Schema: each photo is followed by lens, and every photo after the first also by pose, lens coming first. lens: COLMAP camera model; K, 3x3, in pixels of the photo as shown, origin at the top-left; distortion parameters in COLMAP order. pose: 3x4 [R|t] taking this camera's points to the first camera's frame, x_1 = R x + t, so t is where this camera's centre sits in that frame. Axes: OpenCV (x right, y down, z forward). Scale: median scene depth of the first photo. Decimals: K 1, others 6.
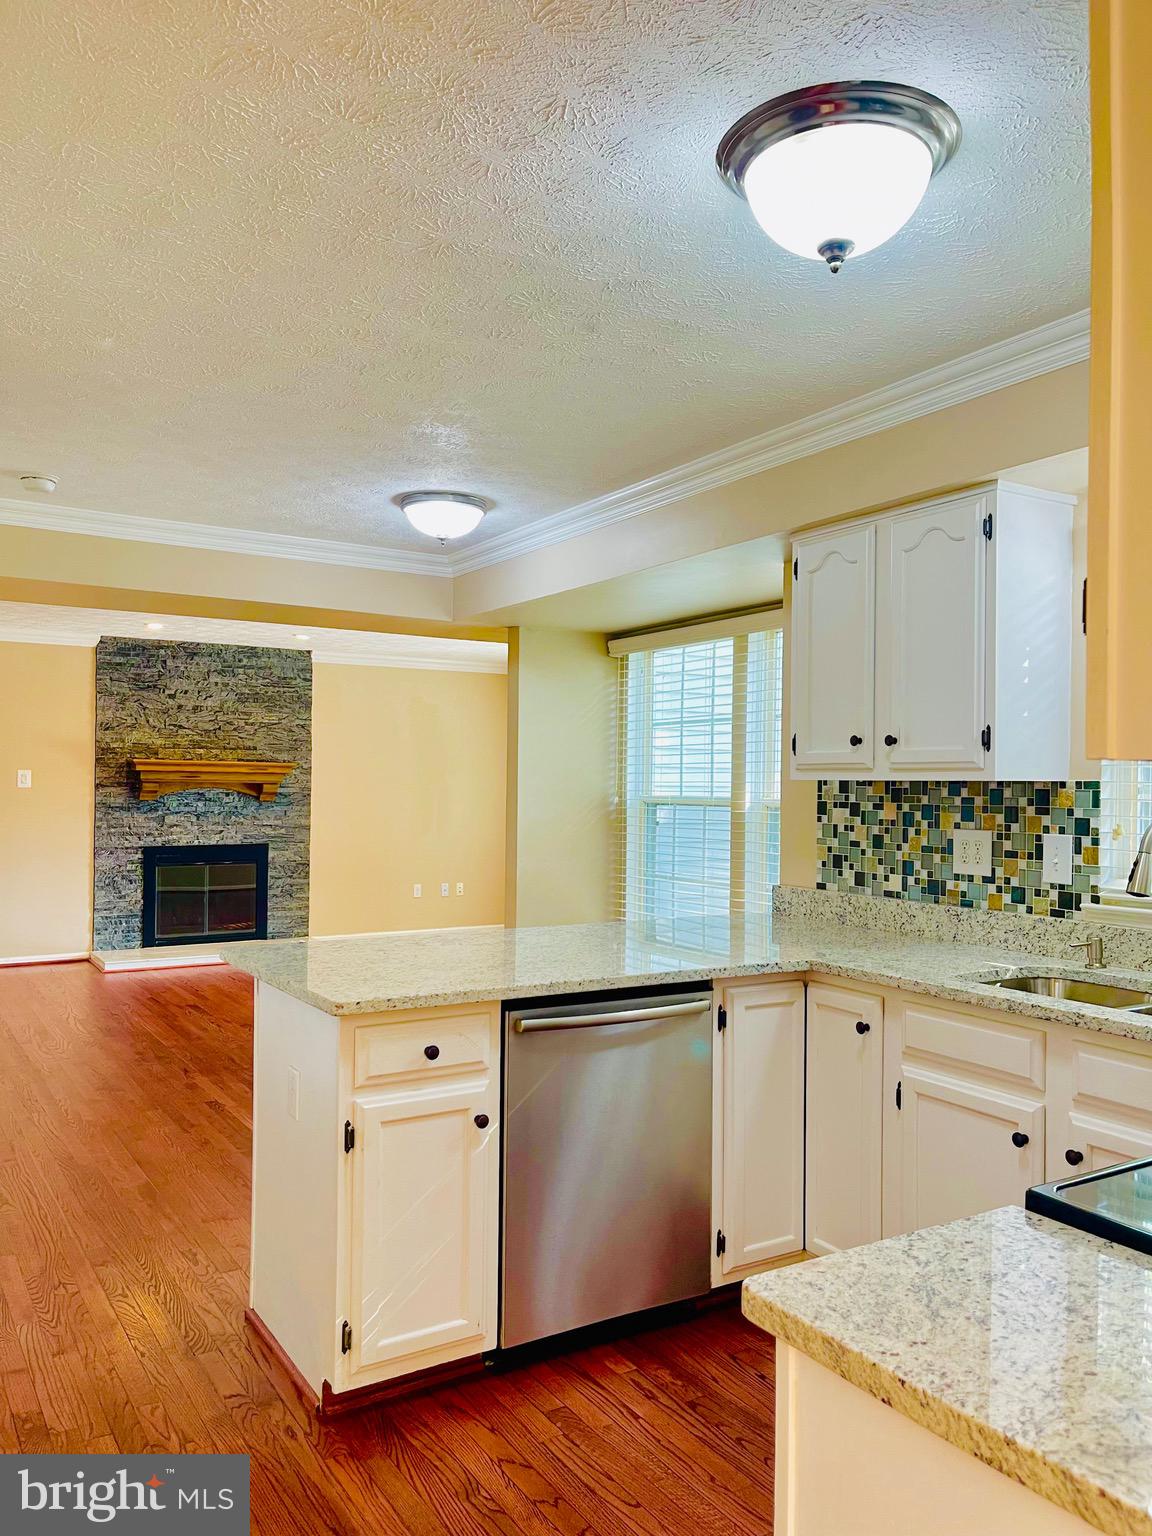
lens RADIAL K [[1169.0, 0, 575.7], [0, 1169.0, 779.1], [0, 0, 1]] dist [0.039610, -0.014807]
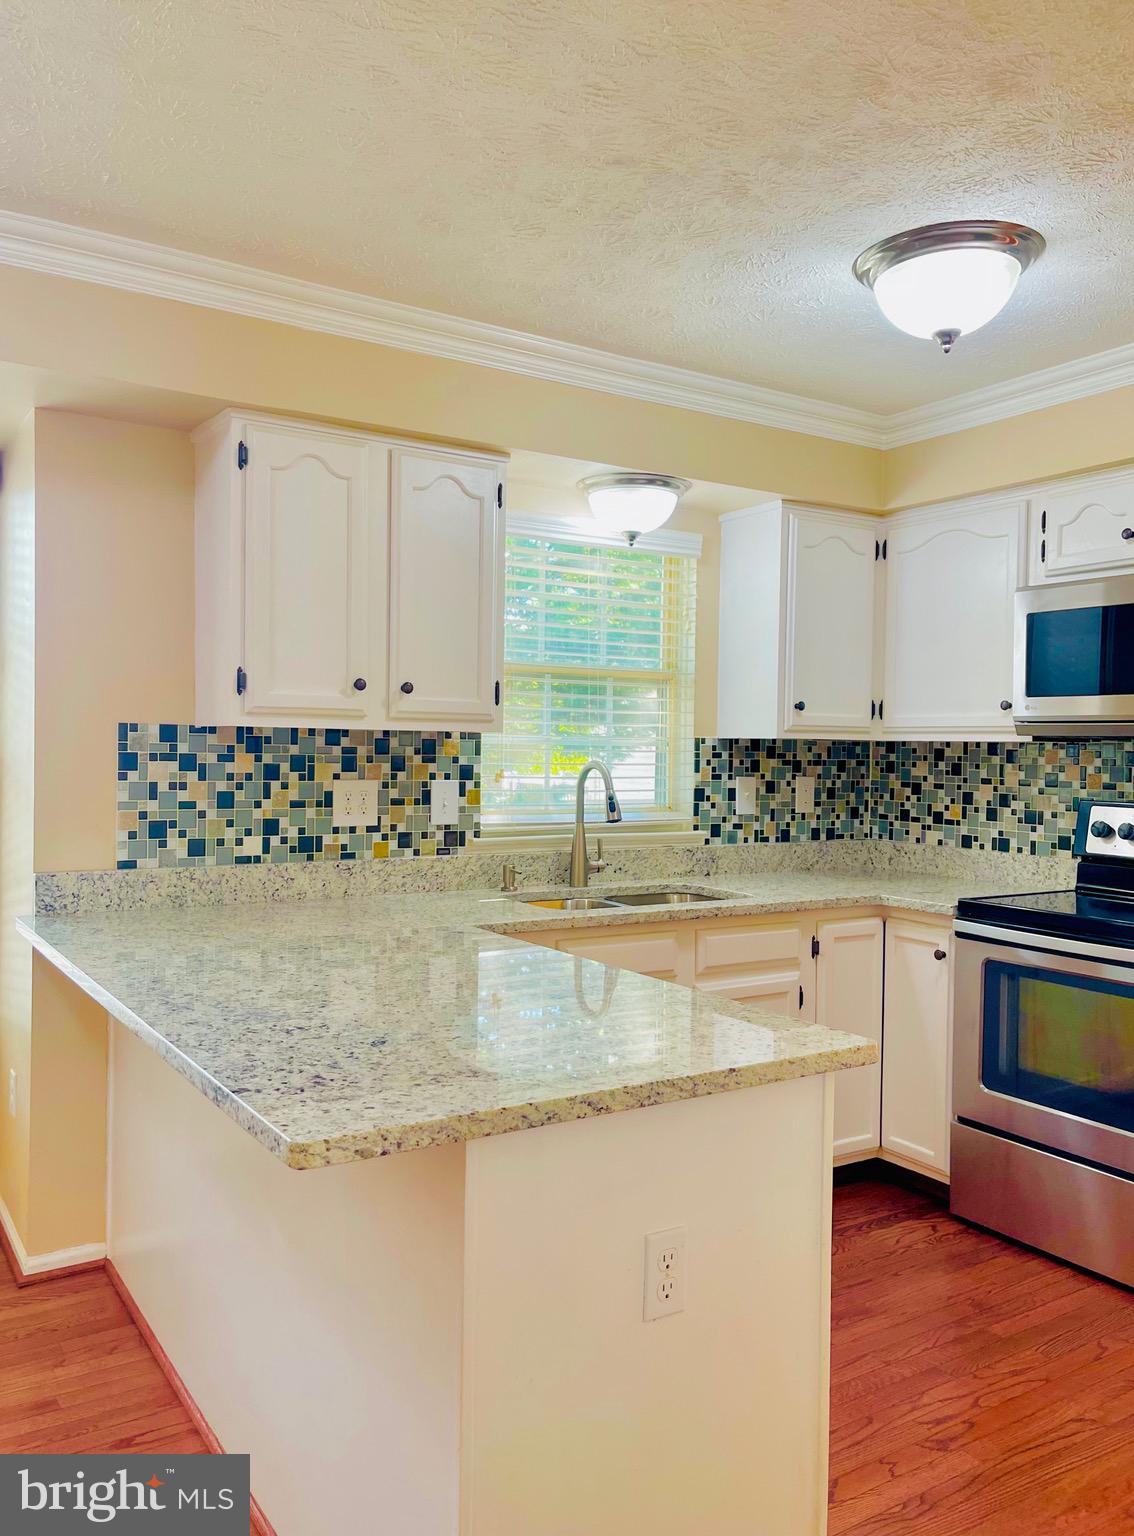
lens RADIAL K [[1169.0, 0, 568.3], [0, 1169.0, 772.6], [0, 0, 1]] dist [0.039610, -0.014807]
pose [[-0.024334, -0.031401, 0.999211, -0.644959], [-0.018211, 0.999355, 0.030962, 0.003548], [-0.999538, -0.017443, -0.024890, 0.851920]]
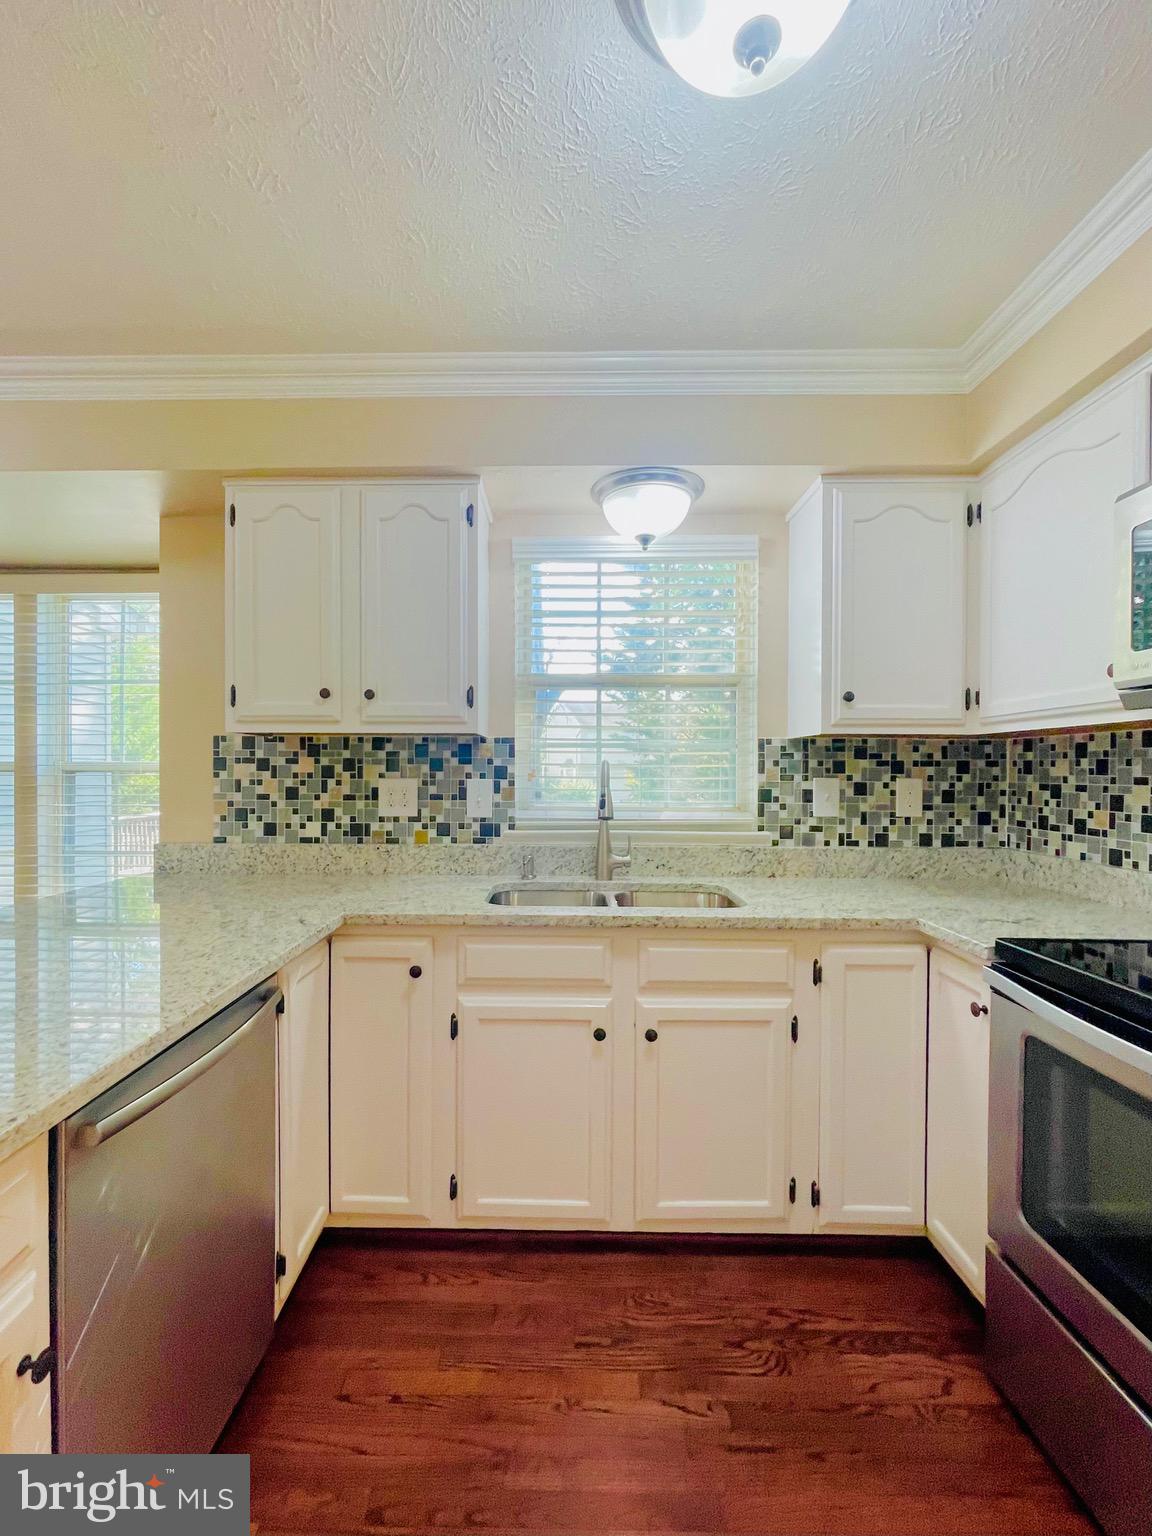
lens RADIAL K [[666.7, 0, 558.3], [0, 666.7, 780.0], [0, 0, 1]] dist [-0.003976, 0.002444]
pose [[0.531333, -0.018604, 0.846958, -0.147782], [-0.001100, 0.999743, 0.022651, 0.029358], [-0.847162, -0.012967, 0.531176, 0.507305]]
